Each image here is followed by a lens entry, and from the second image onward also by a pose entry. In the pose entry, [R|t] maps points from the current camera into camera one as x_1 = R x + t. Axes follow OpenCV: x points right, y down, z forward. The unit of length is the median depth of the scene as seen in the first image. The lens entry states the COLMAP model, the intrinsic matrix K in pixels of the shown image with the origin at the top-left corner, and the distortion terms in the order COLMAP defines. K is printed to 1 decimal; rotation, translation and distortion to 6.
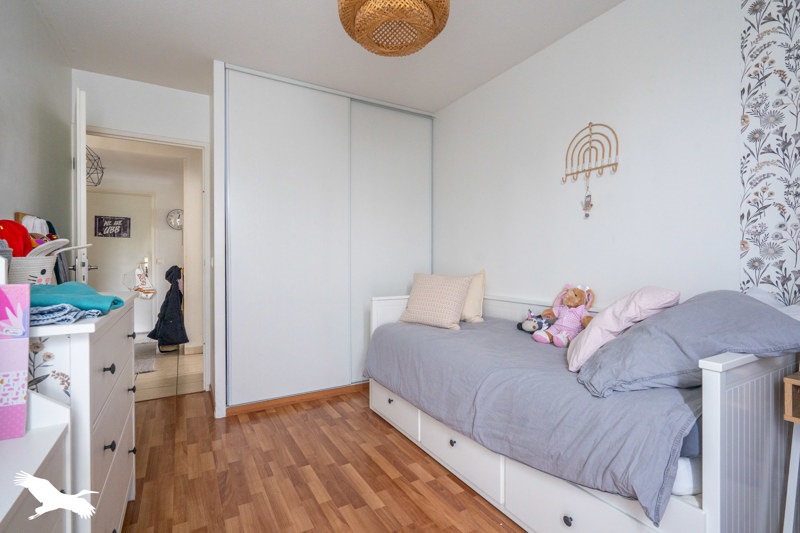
lens RADIAL K [[386.3, 0, 400.7], [0, 386.3, 262.0], [0, 0, 1]] dist [-0.000183, 0.000139]
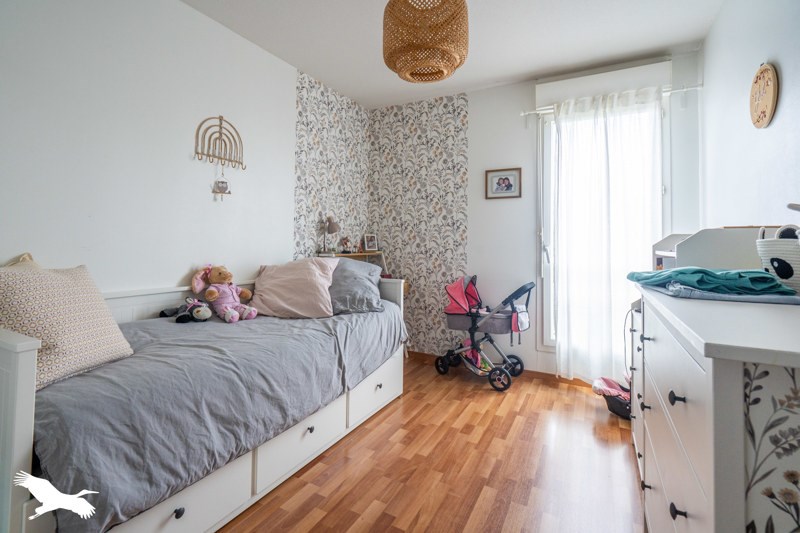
lens RADIAL K [[365.9, 0, 398.0], [0, 365.9, 233.3], [0, 0, 1]] dist [0.000267, 0.000057]
pose [[-0.530633, 0.027723, 0.847148, -0.866976], [-0.002311, 0.999414, -0.034153, 0.012056], [-0.847598, -0.020081, -0.530258, 1.477824]]
